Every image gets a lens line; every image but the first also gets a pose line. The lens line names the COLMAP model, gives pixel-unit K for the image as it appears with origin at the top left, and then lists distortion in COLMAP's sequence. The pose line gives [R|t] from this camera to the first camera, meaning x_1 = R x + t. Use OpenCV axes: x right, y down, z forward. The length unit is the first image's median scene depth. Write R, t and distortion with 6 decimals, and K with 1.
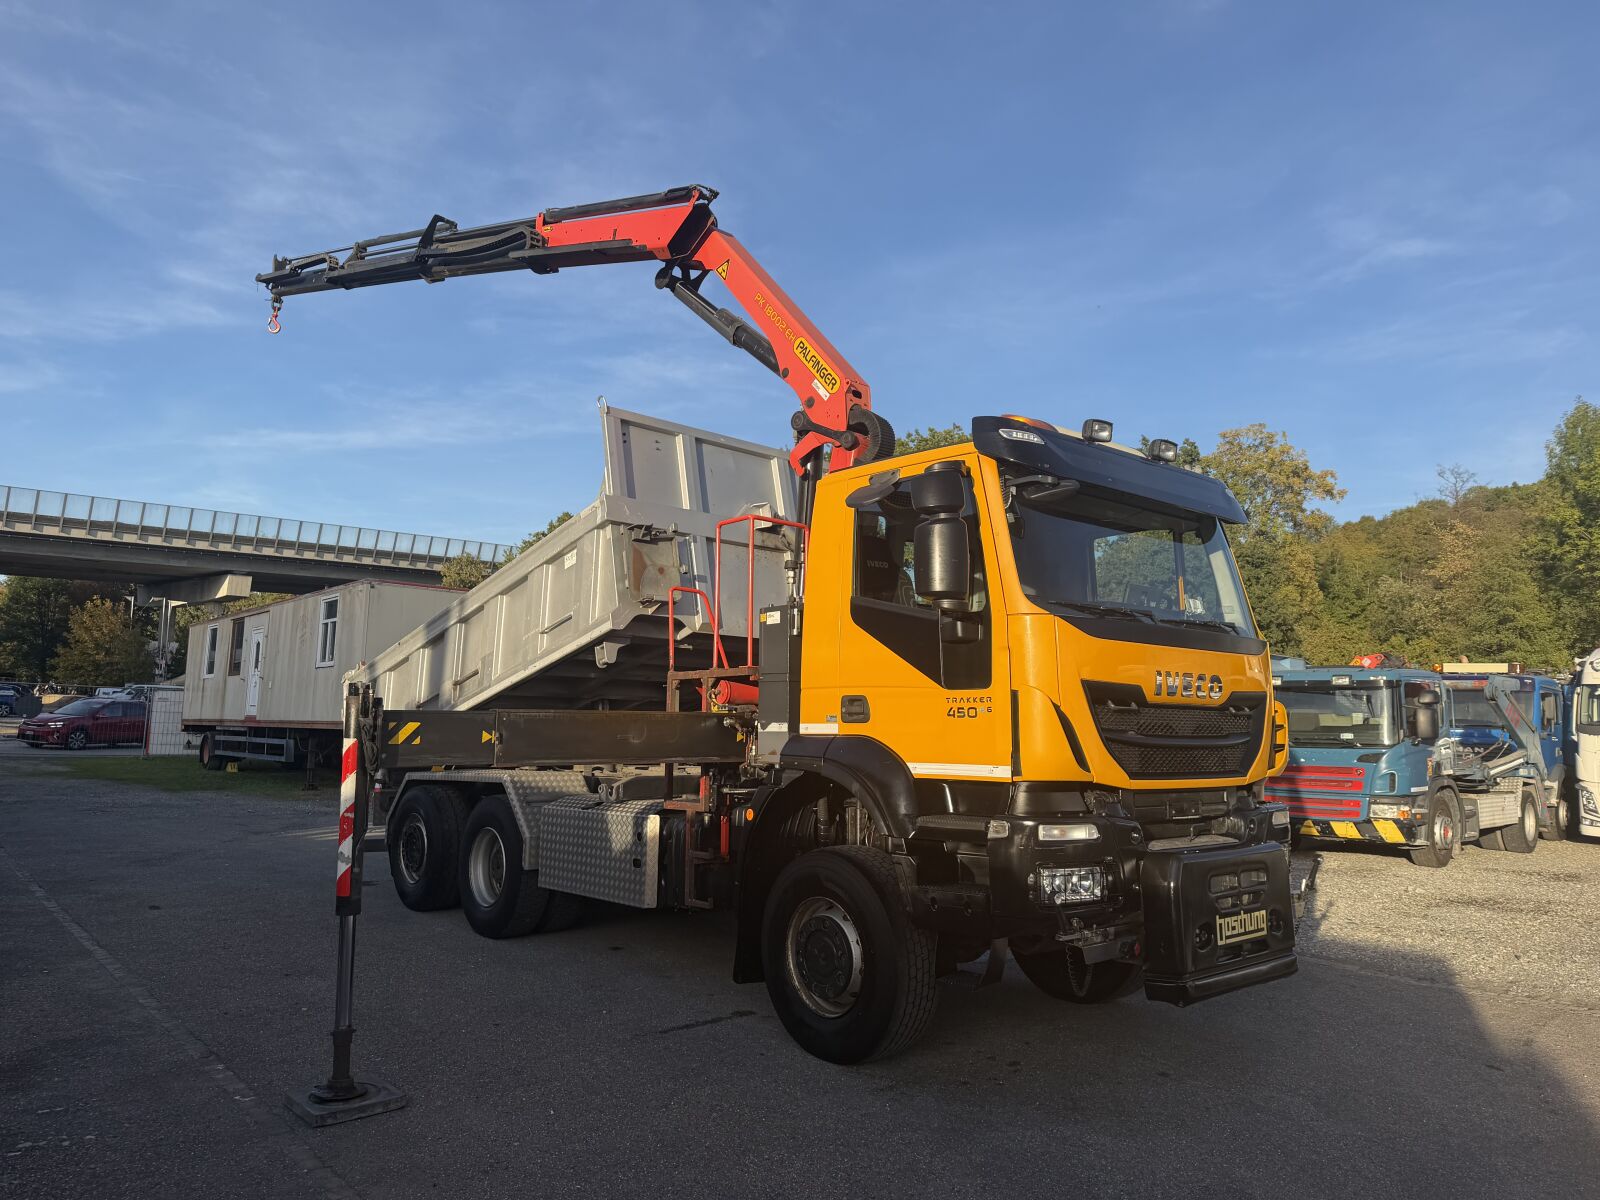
lens RADIAL K [[1149.1, 0, 803.4], [0, 1149.1, 546.3], [0, 0, 1]] dist [-0.059385, 0.049996]
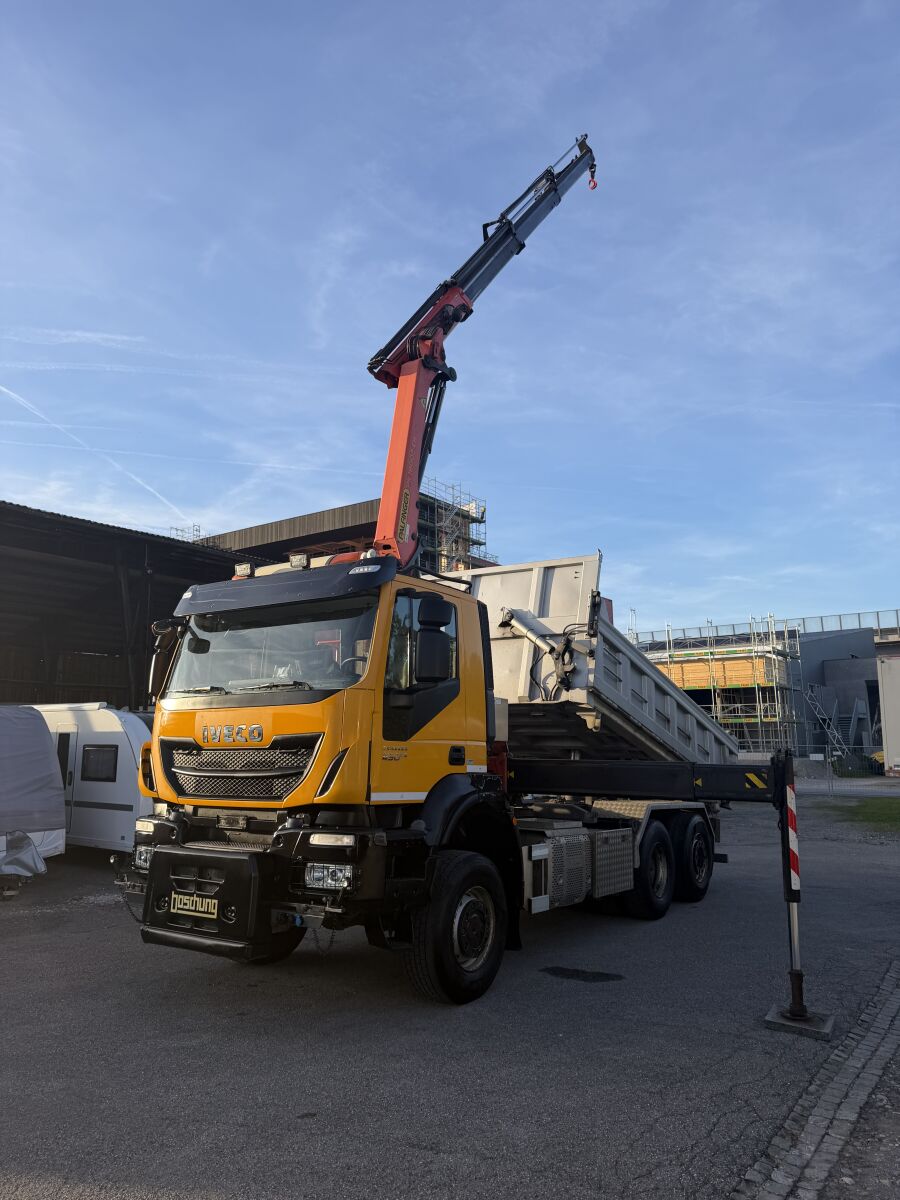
lens RADIAL K [[852.9, 0, 446.2], [0, 852.9, 597.9], [0, 0, 1]] dist [0.086459, -0.166880]
pose [[0.258538, -0.215870, -0.941572, 1.093218], [0.133420, 0.973349, -0.186521, 0.143619], [0.956743, -0.077402, 0.280449, 0.721947]]
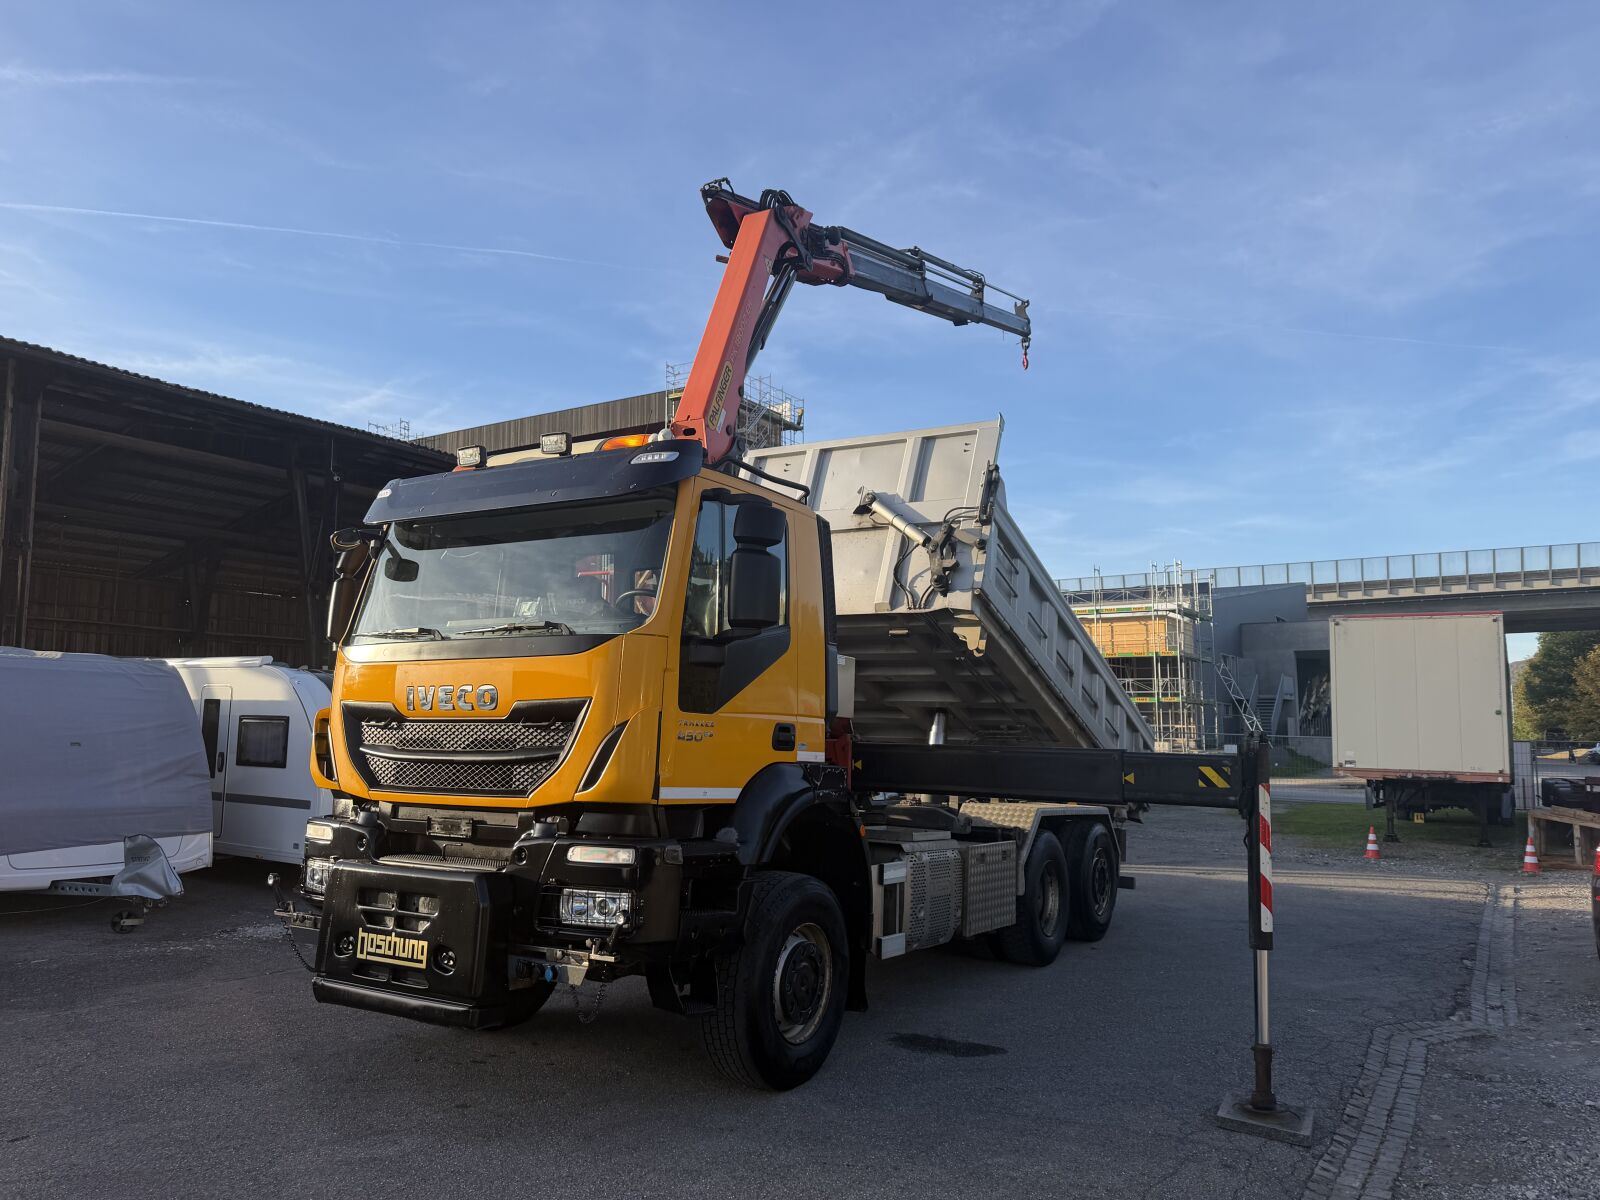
lens RADIAL K [[1133.7, 0, 802.0], [0, 1133.7, 599.3], [0, 0, 1]] dist [0.081005, -0.147138]
pose [[0.310782, -0.155238, -0.937719, 1.007667], [0.118571, 0.985198, -0.123801, 0.144649], [0.943057, -0.072711, 0.324588, 0.725163]]
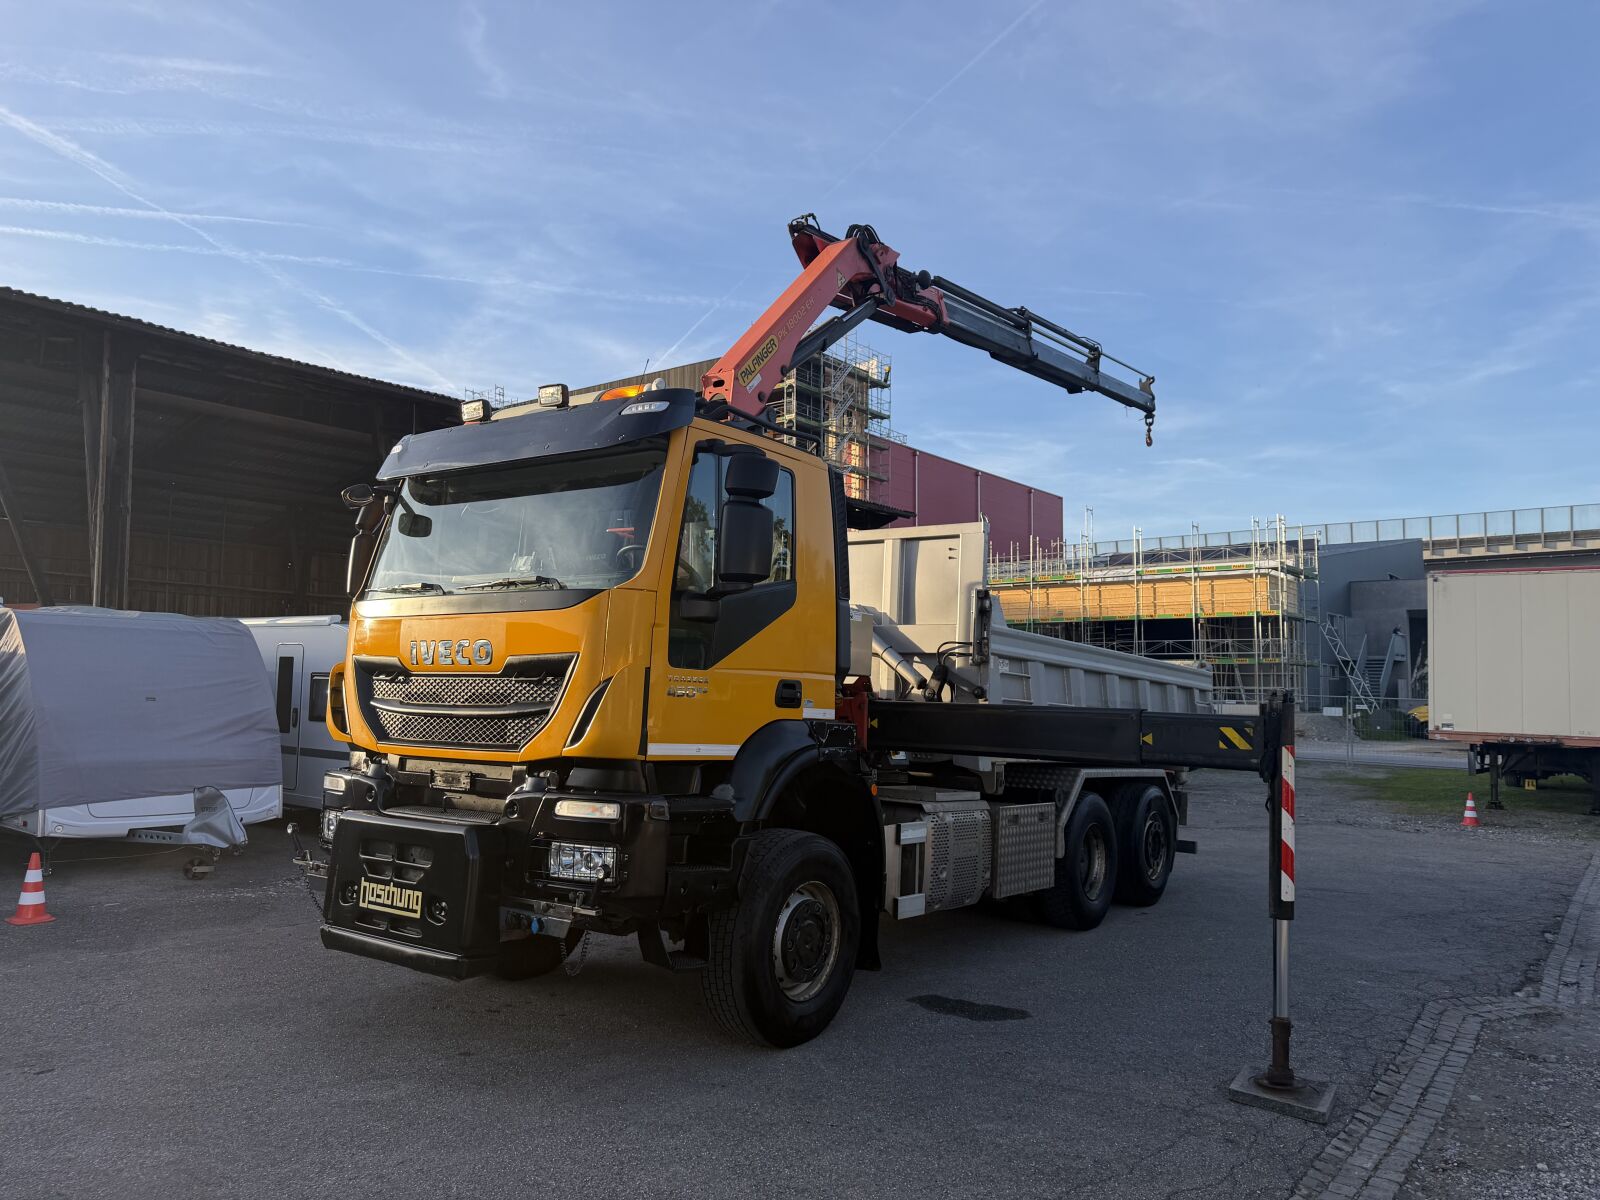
lens RADIAL K [[1137.2, 0, 795.6], [0, 1137.2, 604.0], [0, 0, 1]] dist [0.086459, -0.166880]
pose [[0.224293, -0.119979, -0.967108, 1.007857], [0.112768, 0.988921, -0.096532, 0.154868], [0.967975, -0.087407, 0.235338, 0.789429]]
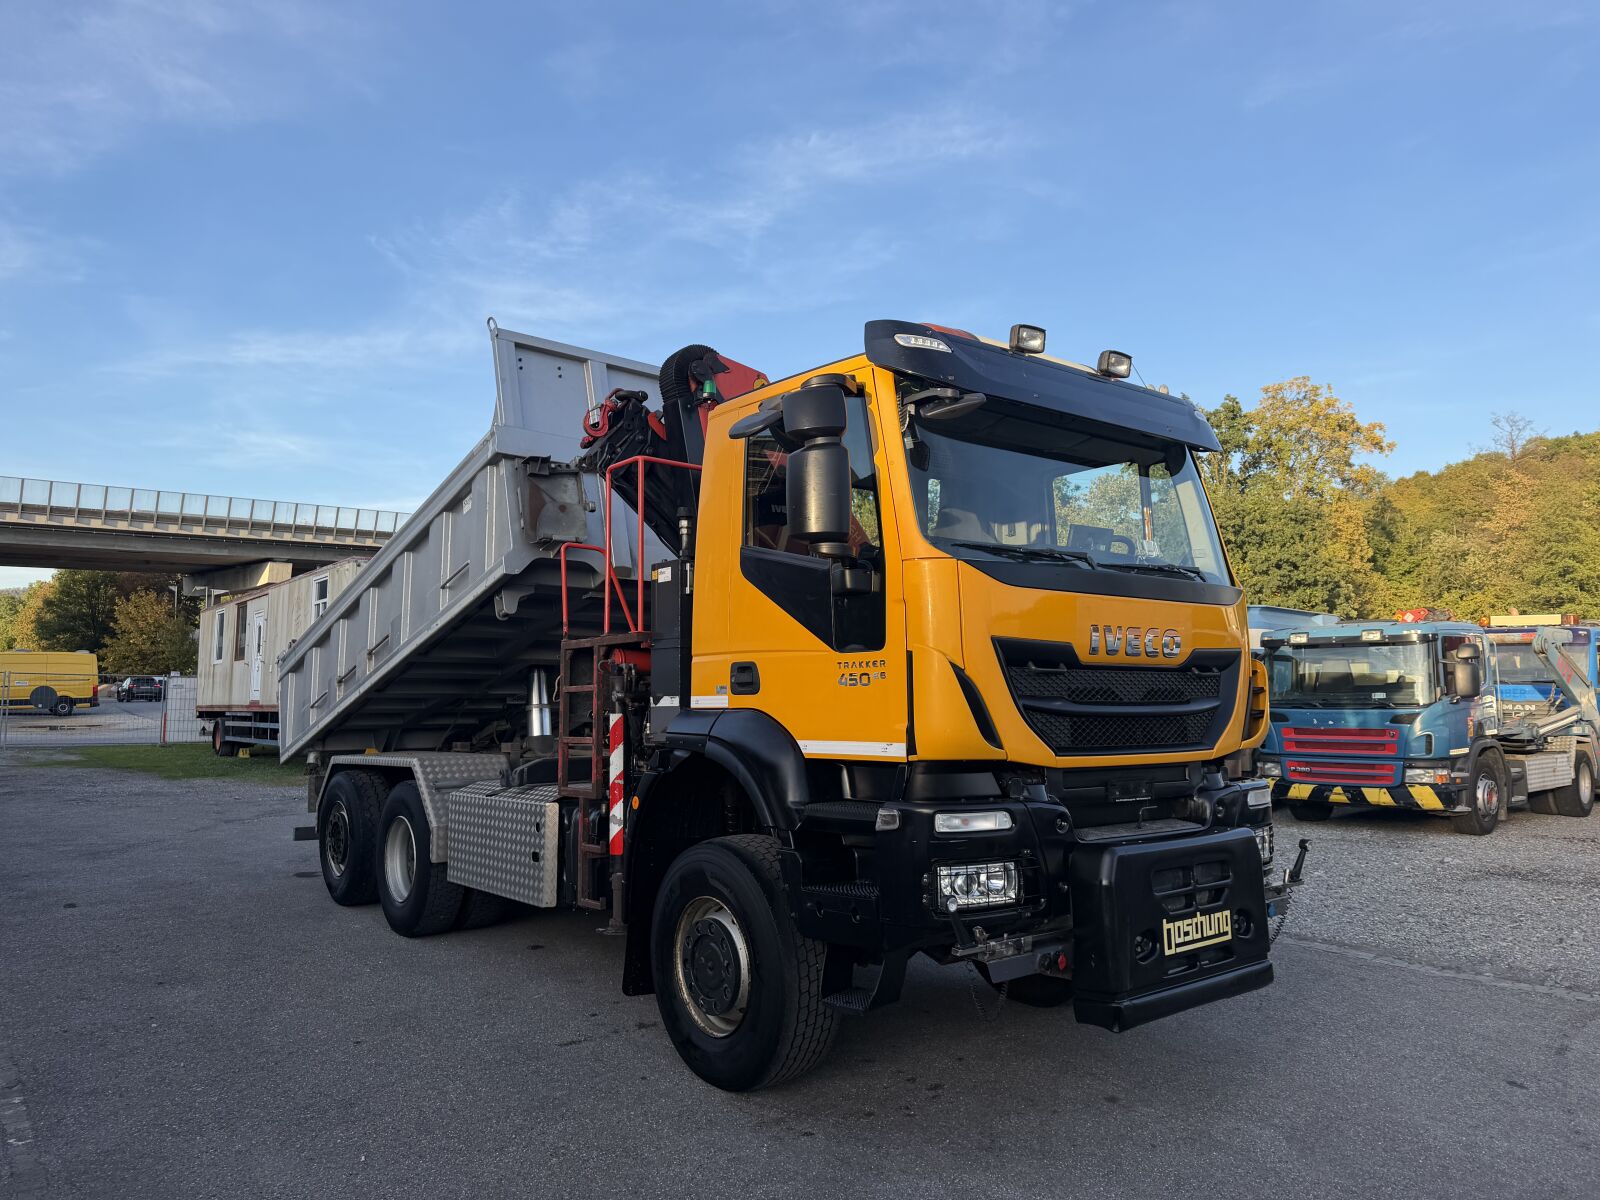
lens RADIAL K [[1136.2, 0, 804.3], [0, 1136.2, 597.1], [0, 0, 1]] dist [-0.000768, -0.006298]
pose [[0.998934, -0.025356, -0.038577, 0.096917], [0.027918, 0.997335, 0.067402, 0.020329], [0.036765, -0.068407, 0.996980, 0.127687]]
